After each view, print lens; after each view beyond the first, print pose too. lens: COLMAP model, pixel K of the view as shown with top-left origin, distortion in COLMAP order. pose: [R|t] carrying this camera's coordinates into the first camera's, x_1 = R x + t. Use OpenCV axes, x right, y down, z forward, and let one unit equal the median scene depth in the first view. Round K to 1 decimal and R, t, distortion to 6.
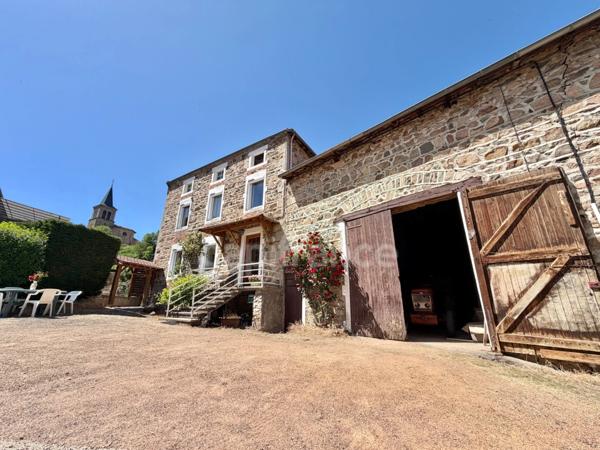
lens RADIAL K [[237.1, 0, 298.8], [0, 237.1, 224.5], [0, 0, 1]] dist [-0.001513, 0.000402]
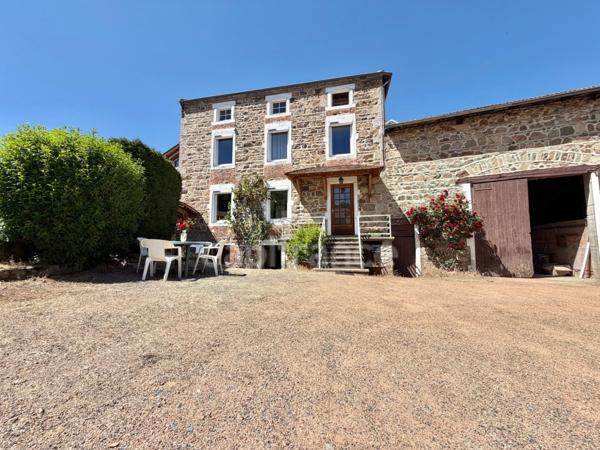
lens RADIAL K [[237.1, 0, 298.6], [0, 237.1, 224.8], [0, 0, 1]] dist [-0.001513, 0.000402]
pose [[0.938185, 0.024724, 0.345250, -0.941856], [-0.101967, 0.972925, 0.207412, 0.028441], [-0.330774, -0.229795, 0.915305, 0.182764]]
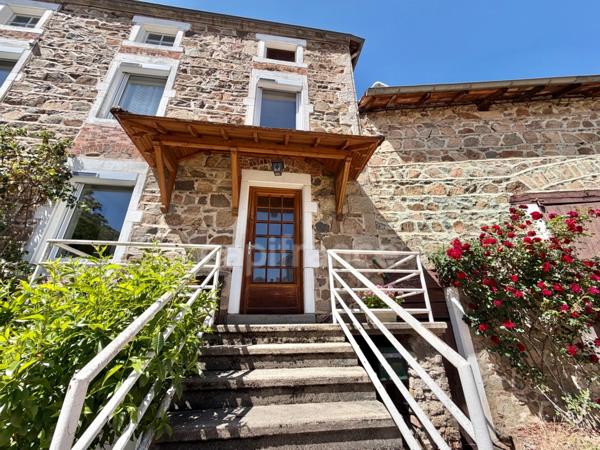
lens RADIAL K [[237.1, 0, 297.9], [0, 237.1, 226.3], [0, 0, 1]] dist [-0.001513, 0.000402]
pose [[0.764585, 0.240870, 0.597823, -0.542693], [-0.191733, 0.970552, -0.145831, 0.221082], [-0.615345, -0.003122, 0.788252, 0.885781]]
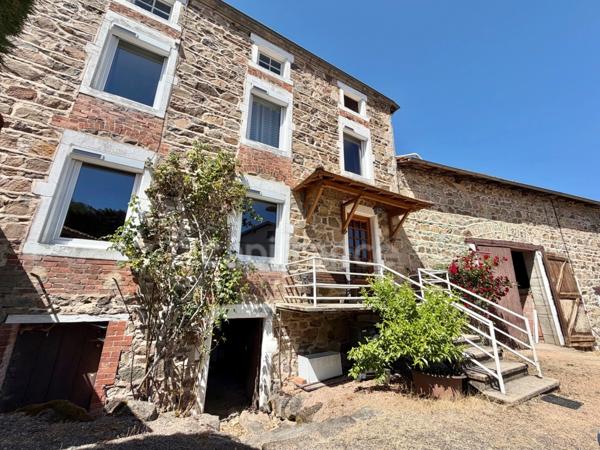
lens RADIAL K [[237.1, 0, 298.5], [0, 237.1, 225.4], [0, 0, 1]] dist [-0.001513, 0.000402]
pose [[0.473714, 0.254790, 0.843017, -1.088338], [-0.287532, 0.949525, -0.125408, 0.263934], [-0.832419, -0.182986, 0.523063, 1.092089]]
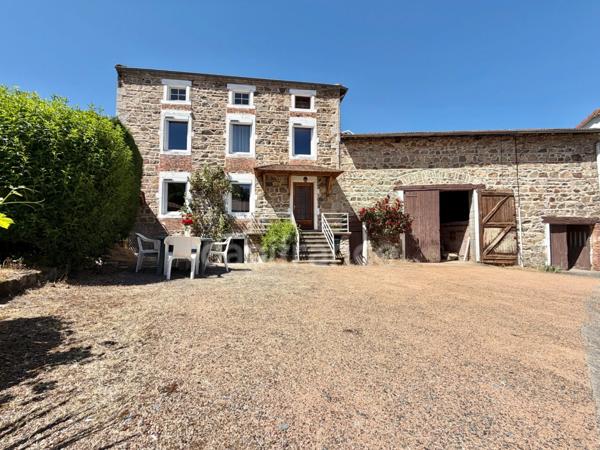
lens RADIAL K [[237.1, 0, 298.3], [0, 237.1, 224.7], [0, 0, 1]] dist [-0.001513, 0.000402]
pose [[0.768043, 0.027597, 0.639803, -1.199083], [-0.193011, 0.962590, 0.190178, 0.035622], [-0.610620, -0.269553, 0.744637, 0.247586]]
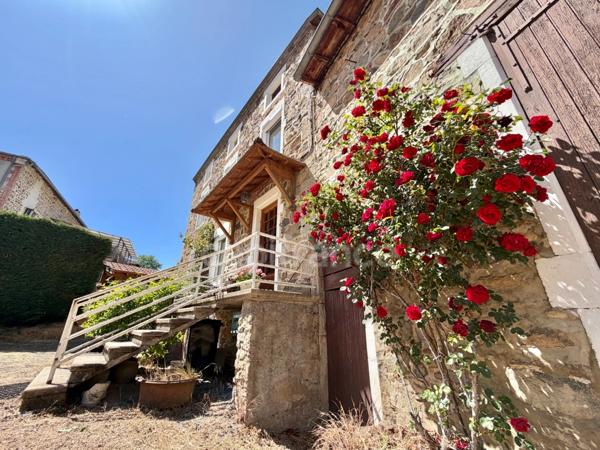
lens RADIAL K [[237.1, 0, 299.0], [0, 237.1, 224.5], [0, 0, 1]] dist [-0.001513, 0.000402]
pose [[0.948463, -0.124008, -0.291615, 0.042998], [0.101988, 0.990742, -0.089598, 0.203817], [0.300026, 0.055239, 0.952330, 0.669964]]
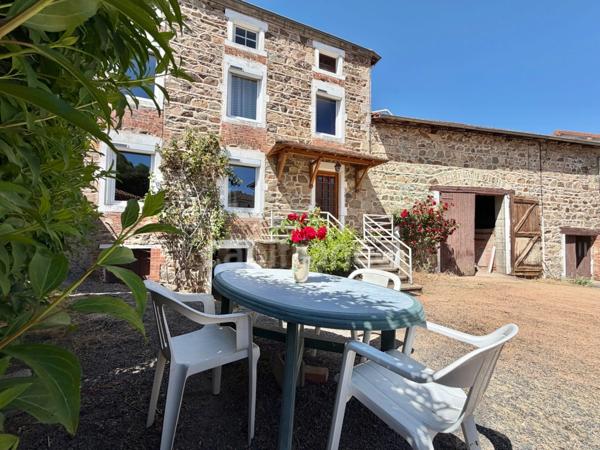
lens RADIAL K [[237.1, 0, 298.2], [0, 237.1, 224.8], [0, 0, 1]] dist [-0.001513, 0.000402]
pose [[0.578016, 0.041568, 0.814966, -1.192374], [-0.265196, 0.954060, 0.139428, 0.171395], [-0.771731, -0.296717, 0.562485, 0.801746]]
